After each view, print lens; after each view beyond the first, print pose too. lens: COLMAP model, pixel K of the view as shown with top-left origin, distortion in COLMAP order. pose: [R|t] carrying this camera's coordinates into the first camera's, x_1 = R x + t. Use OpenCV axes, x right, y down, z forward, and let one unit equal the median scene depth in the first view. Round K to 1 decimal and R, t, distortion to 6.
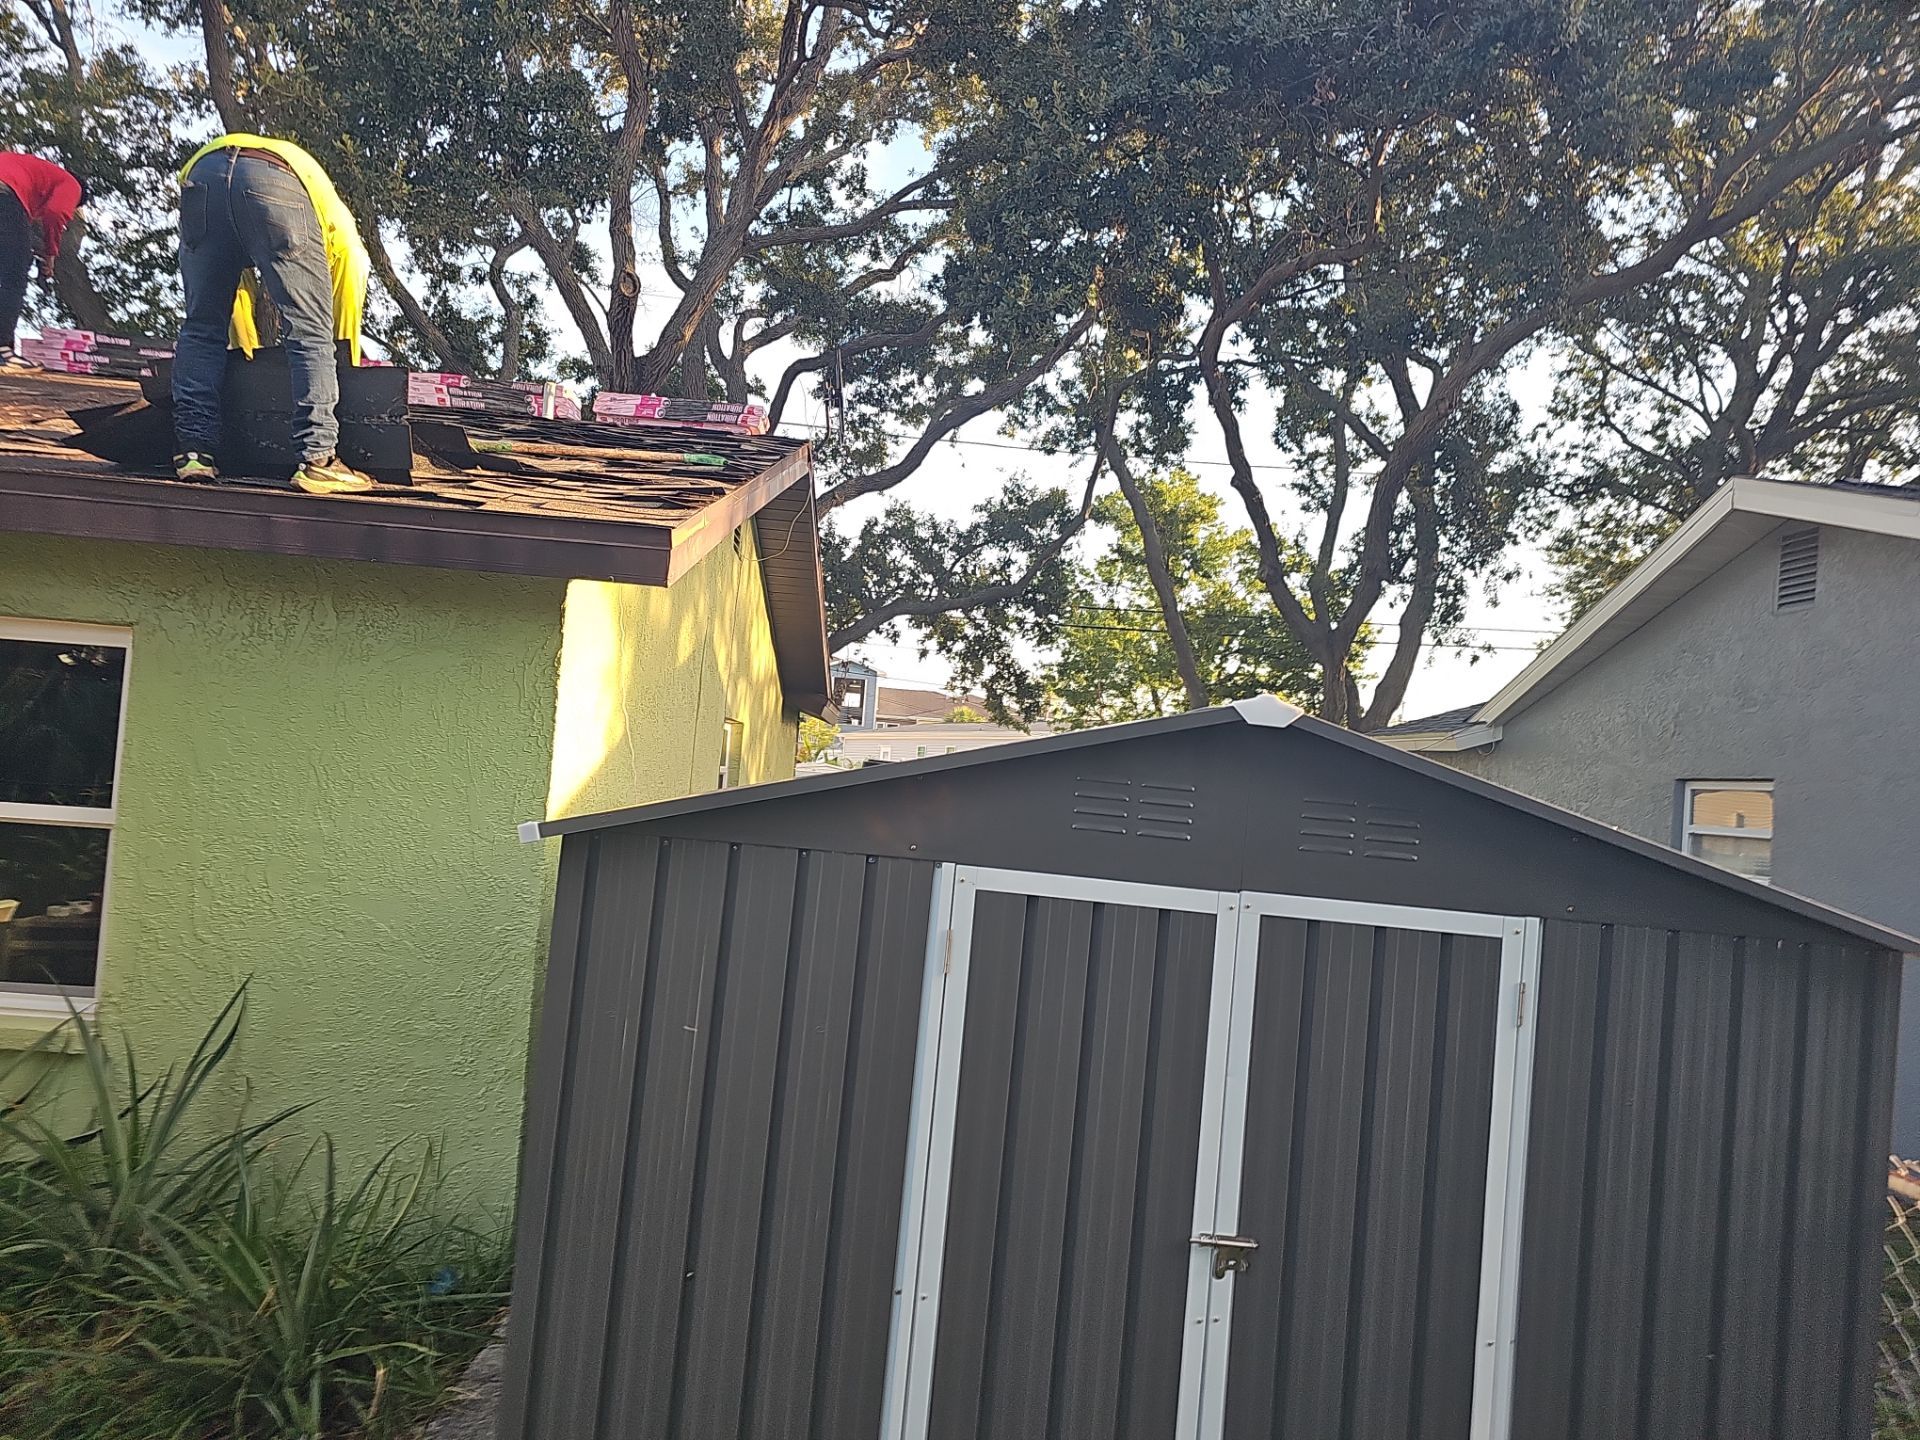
lens RADIAL K [[1244.6, 0, 937.7], [0, 1244.6, 757.2], [0, 0, 1]] dist [0.047848, -0.036812]
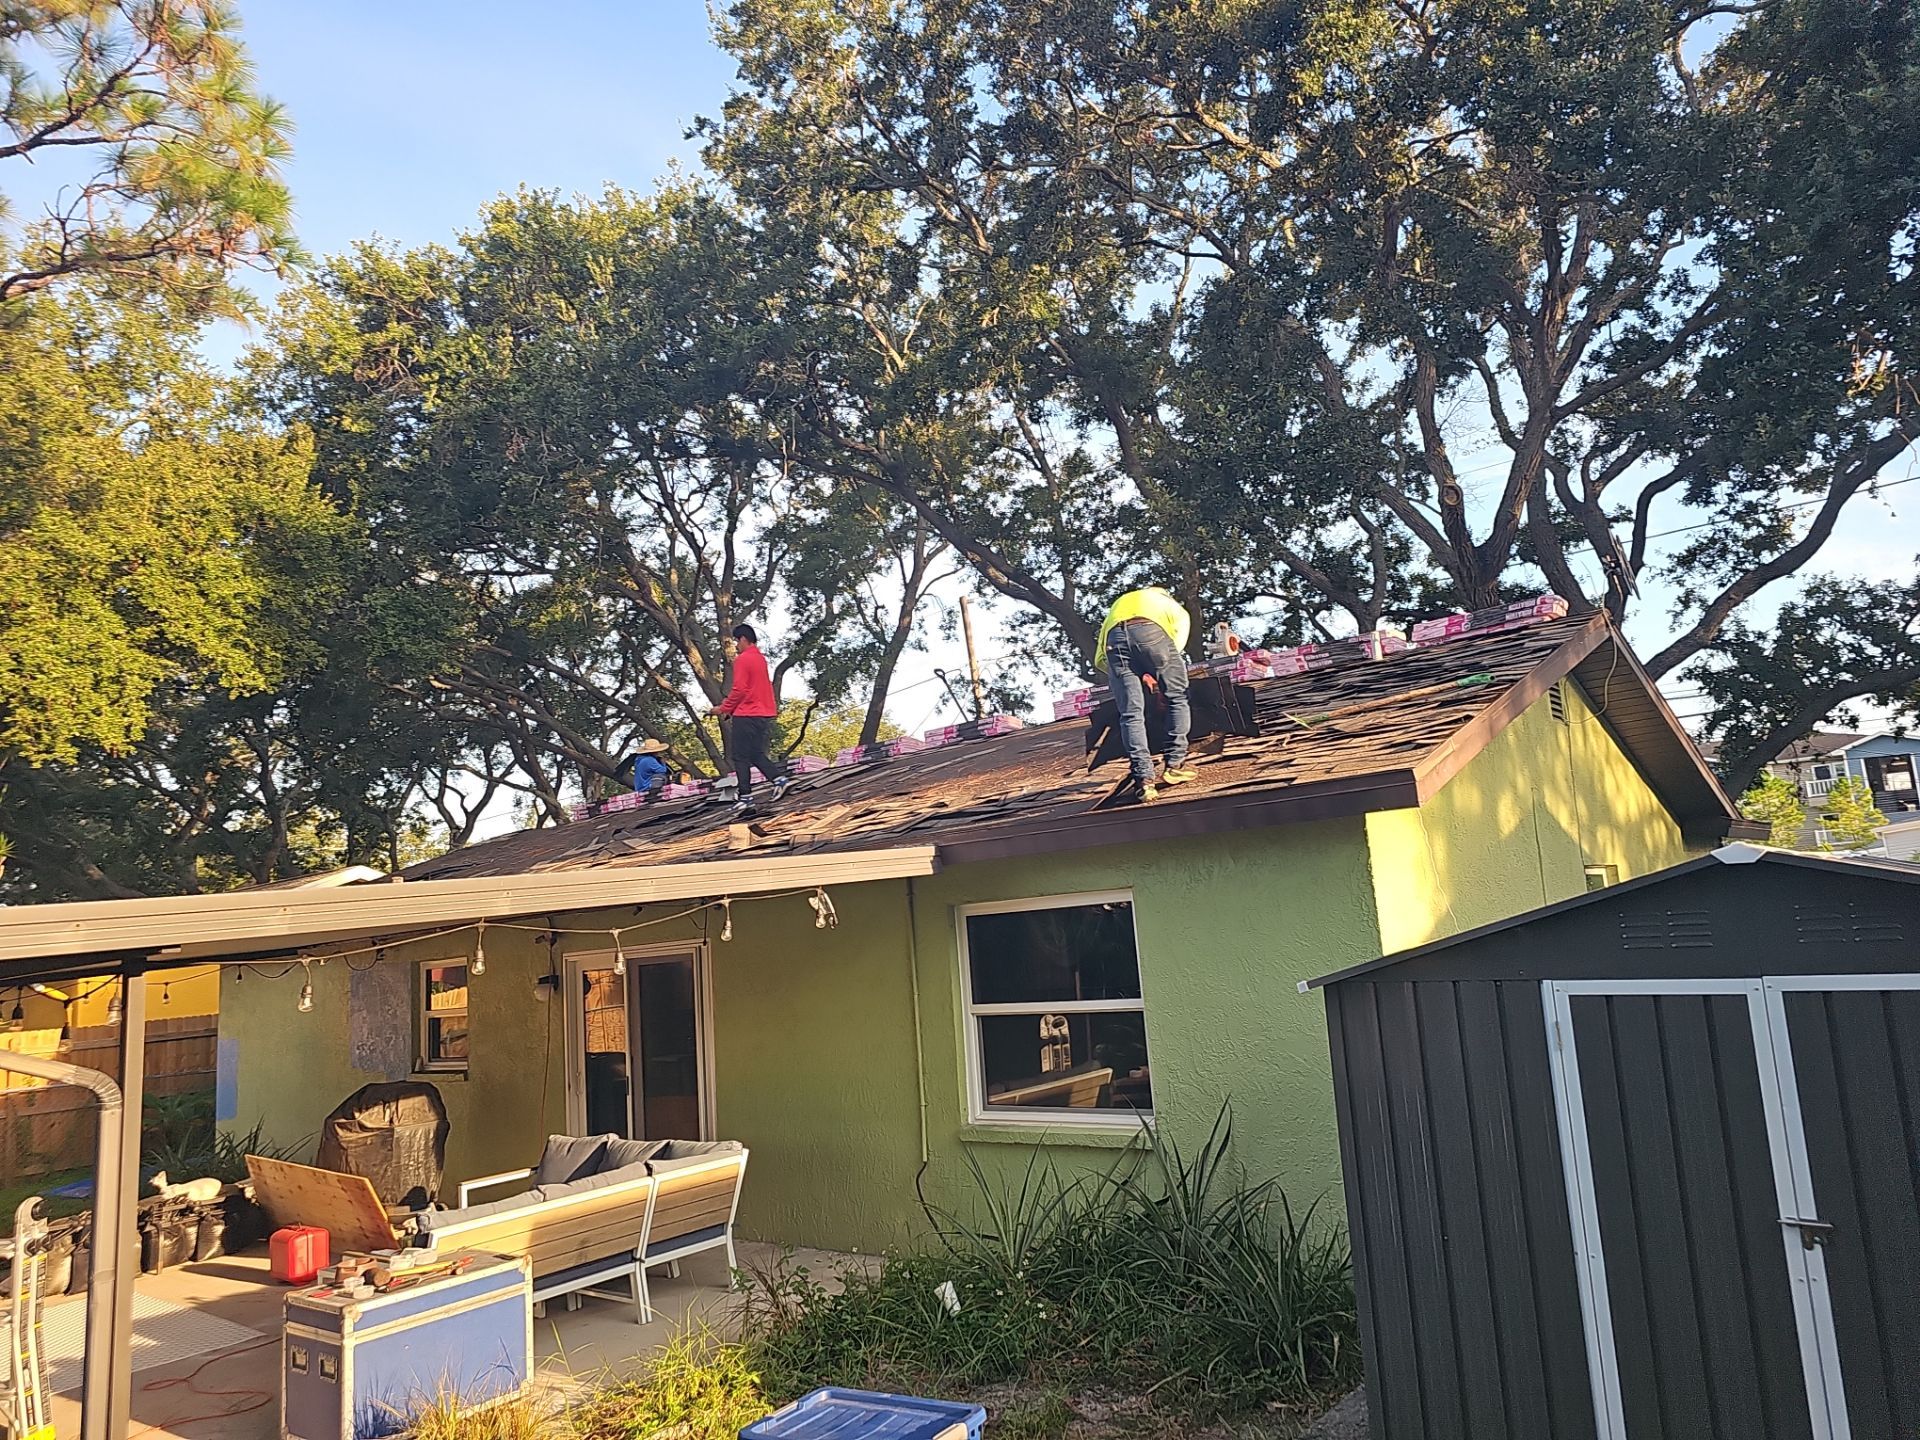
lens RADIAL K [[1244.6, 0, 937.7], [0, 1244.6, 757.2], [0, 0, 1]] dist [0.047848, -0.036812]
pose [[0.715174, -0.231251, -0.659583, 0.090074], [0.146171, 0.972298, -0.182400, -0.002142], [0.683492, 0.034036, 0.729164, -0.113817]]
